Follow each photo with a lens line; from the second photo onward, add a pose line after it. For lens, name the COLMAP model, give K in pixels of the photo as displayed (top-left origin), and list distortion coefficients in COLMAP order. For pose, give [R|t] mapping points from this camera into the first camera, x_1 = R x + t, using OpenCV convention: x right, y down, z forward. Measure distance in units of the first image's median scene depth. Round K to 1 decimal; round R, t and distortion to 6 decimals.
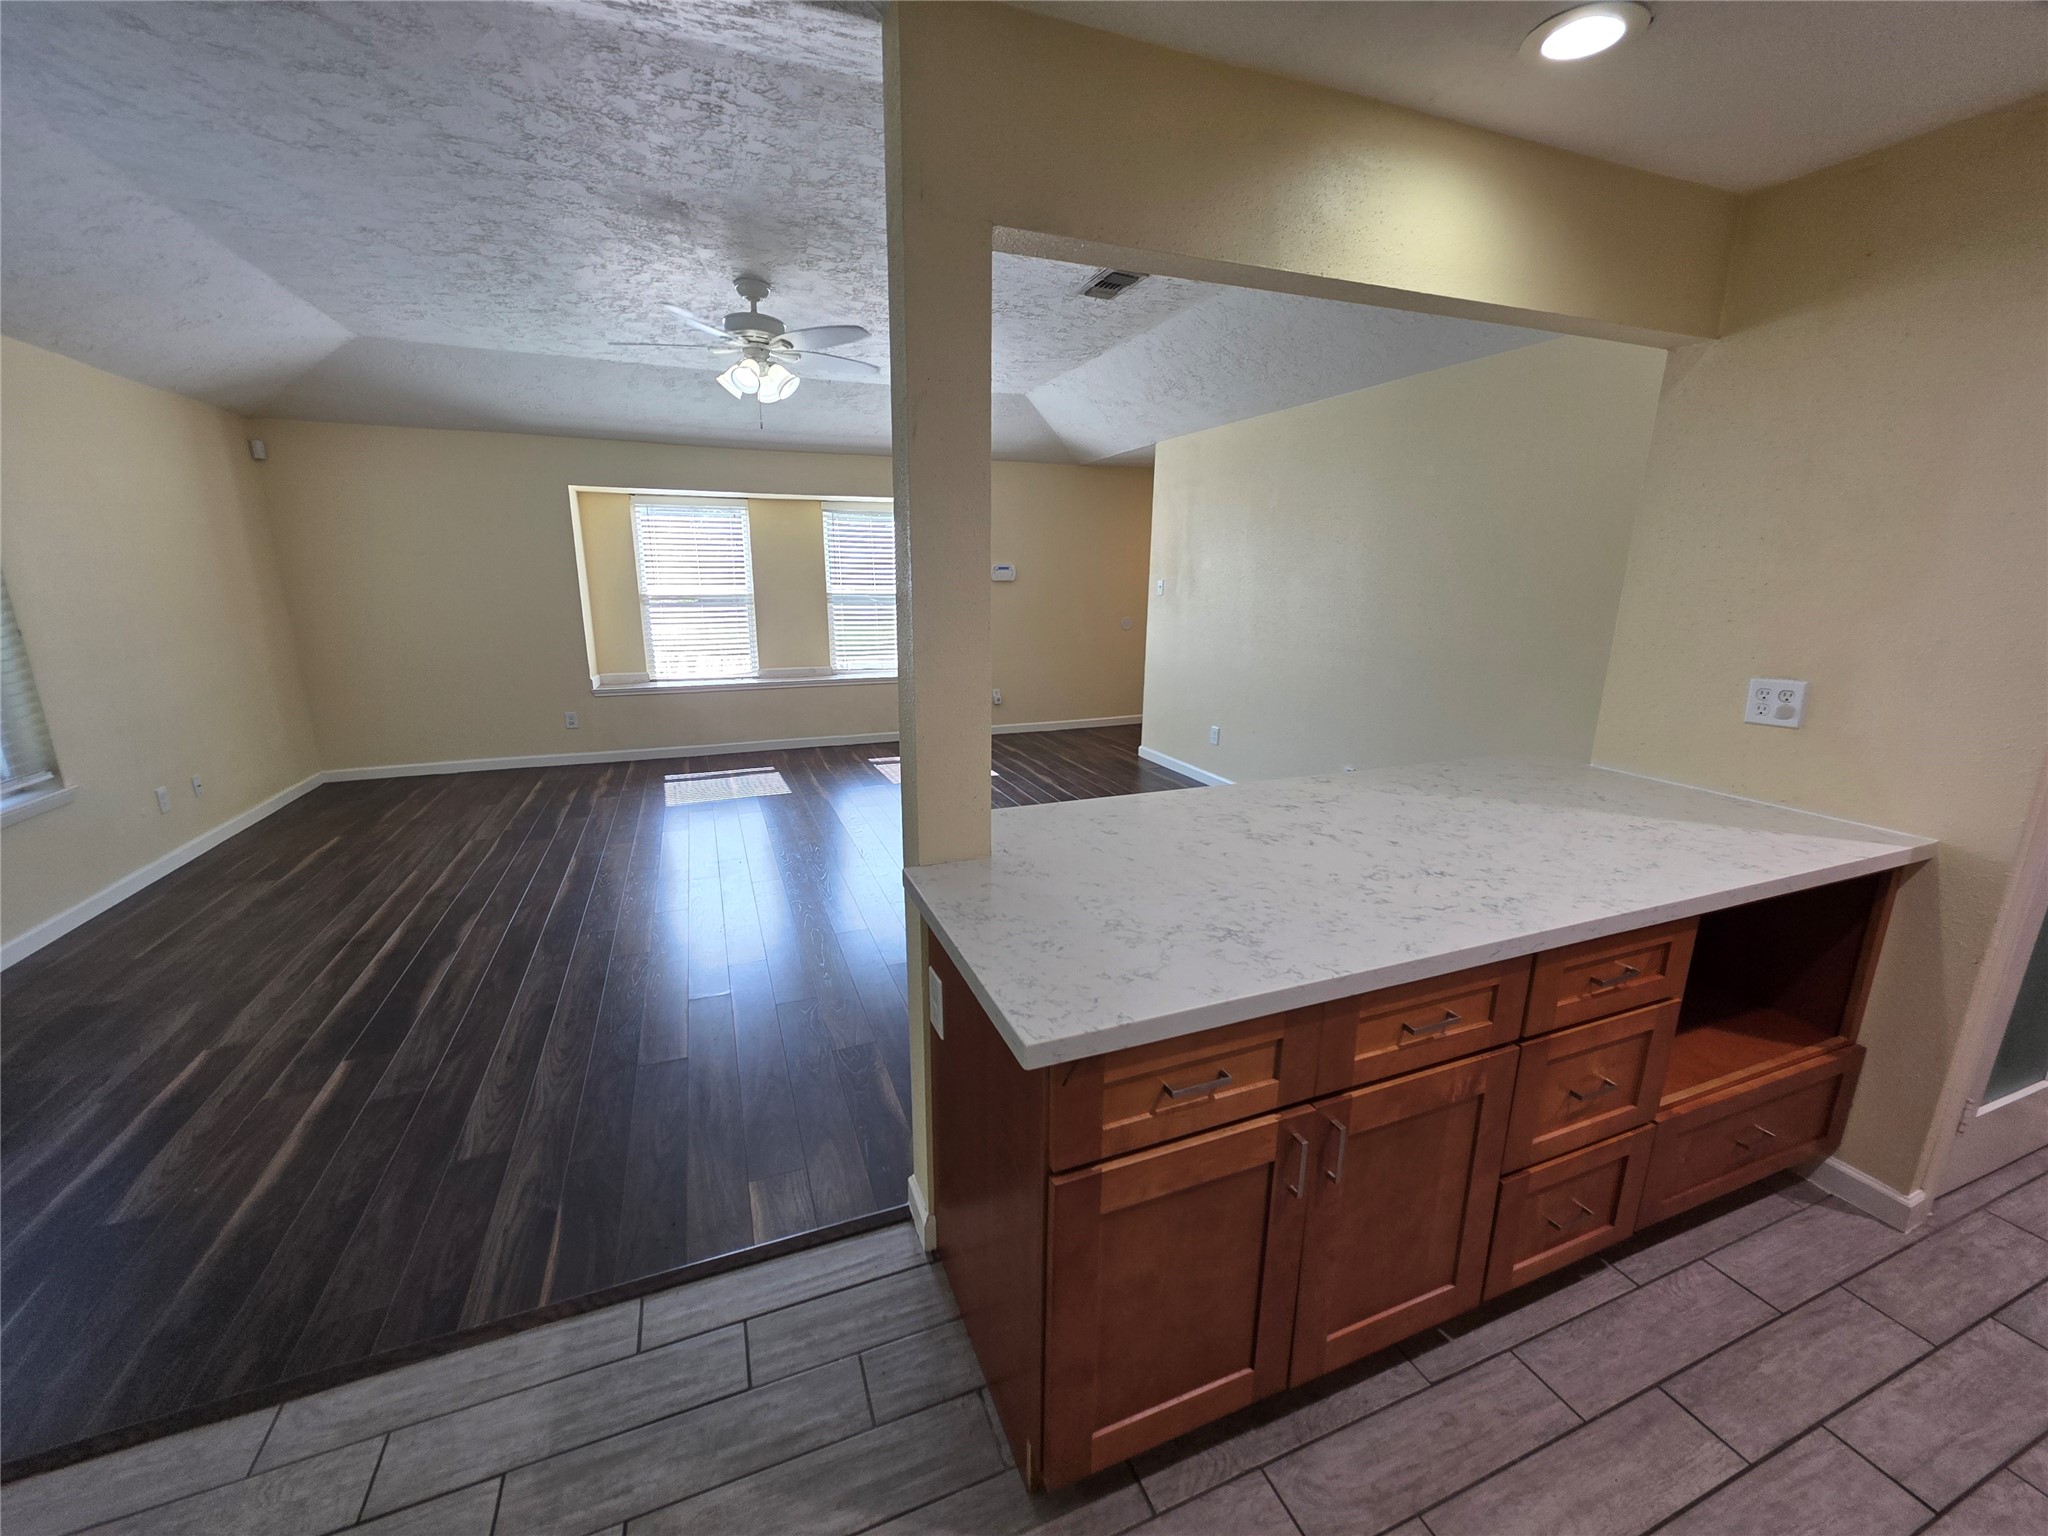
lens RADIAL K [[814.1, 0, 1018.1], [0, 814.1, 766.3], [0, 0, 1]] dist [0.003172, 0.000728]
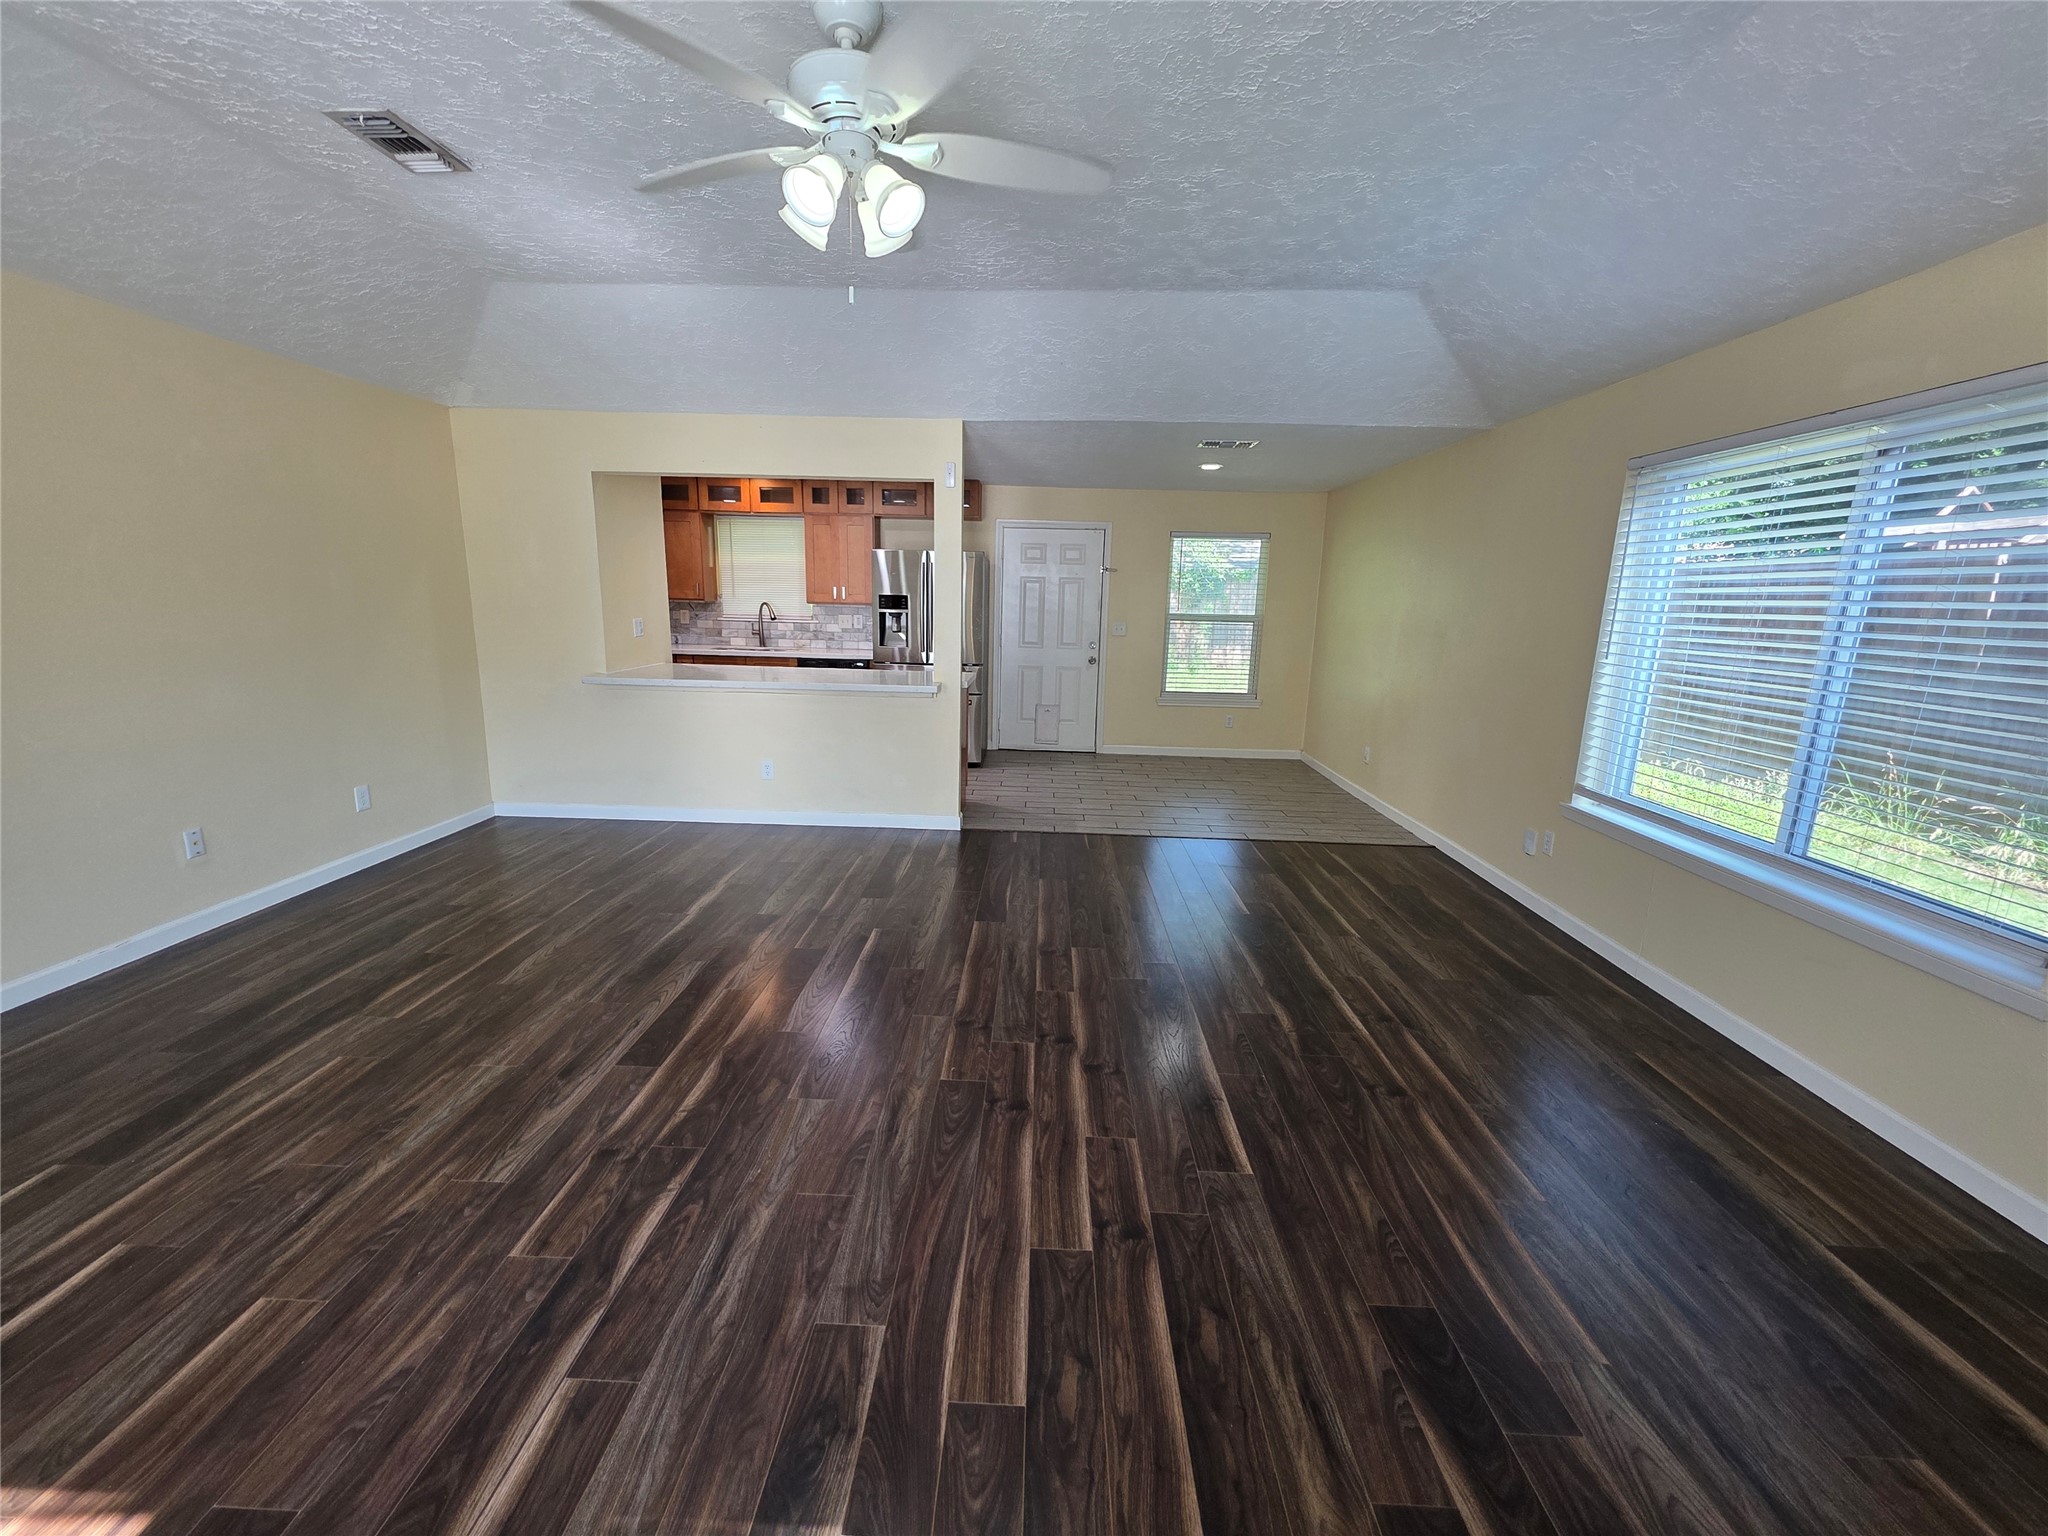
lens RADIAL K [[814.1, 0, 1019.2], [0, 814.1, 761.6], [0, 0, 1]] dist [0.003172, 0.000728]
pose [[-0.918739, -0.104855, 0.380689, -0.884468], [0.066961, 0.908763, 0.411906, -0.494684], [-0.389146, 0.403925, -0.827895, 2.081810]]
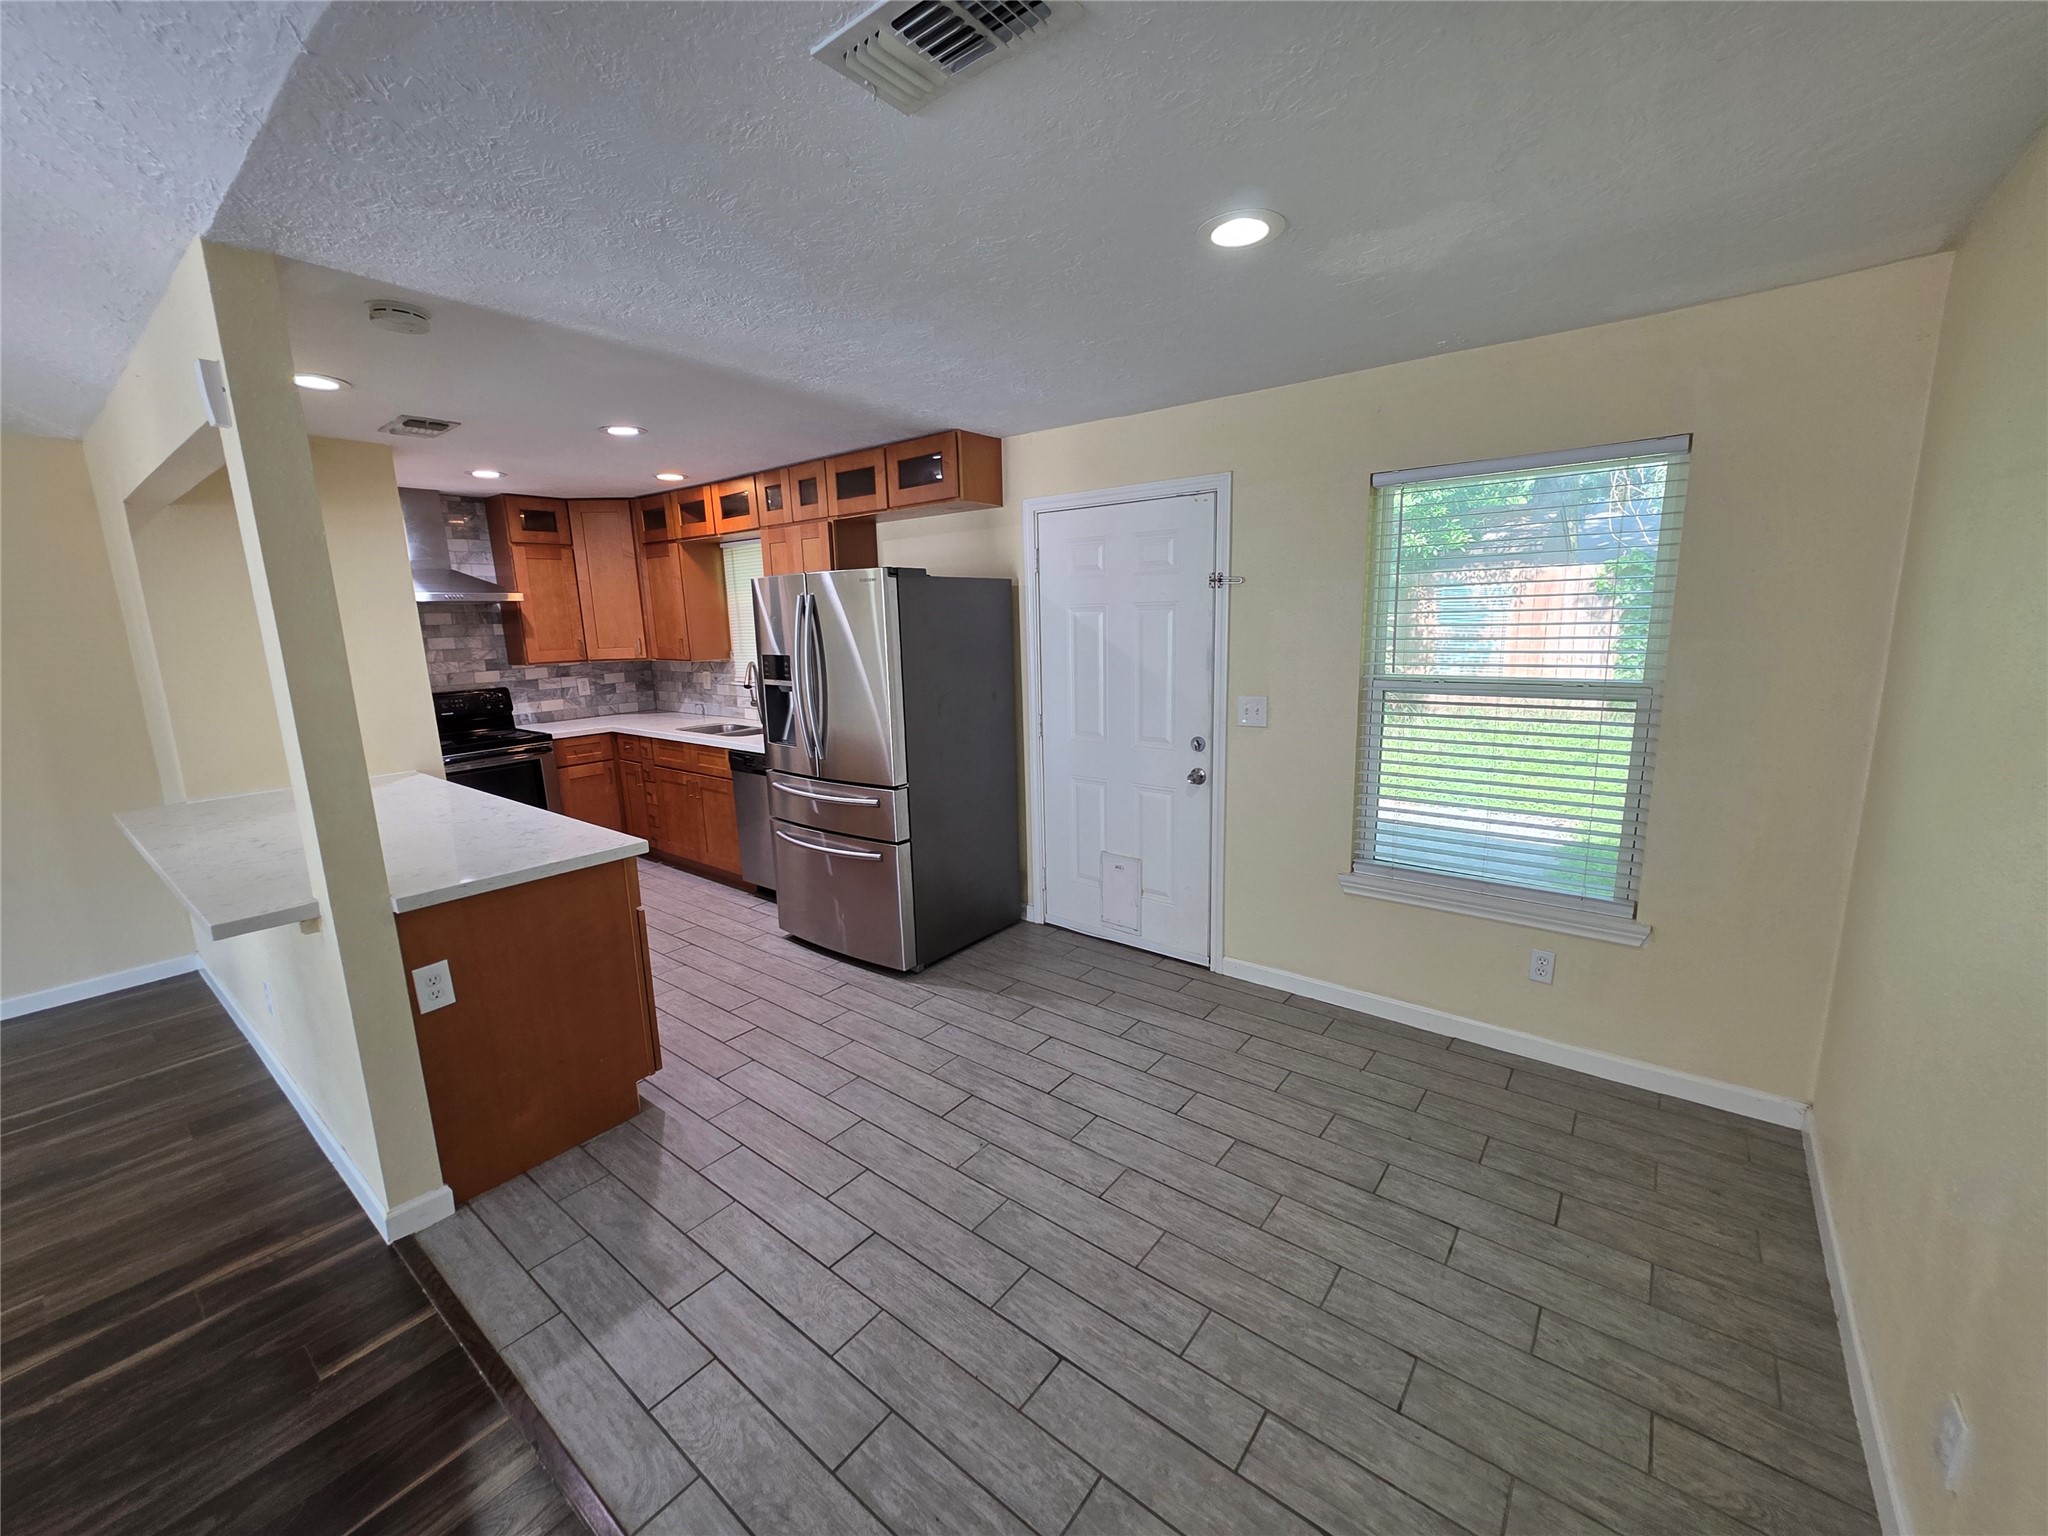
lens RADIAL K [[814.1, 0, 1020.1], [0, 814.1, 766.7], [0, 0, 1]] dist [0.003172, 0.000728]
pose [[-0.505255, -0.151744, 0.849524, -0.969435], [0.230001, 0.925132, 0.302042, -0.129230], [-0.831755, 0.348000, -0.432526, 0.388949]]
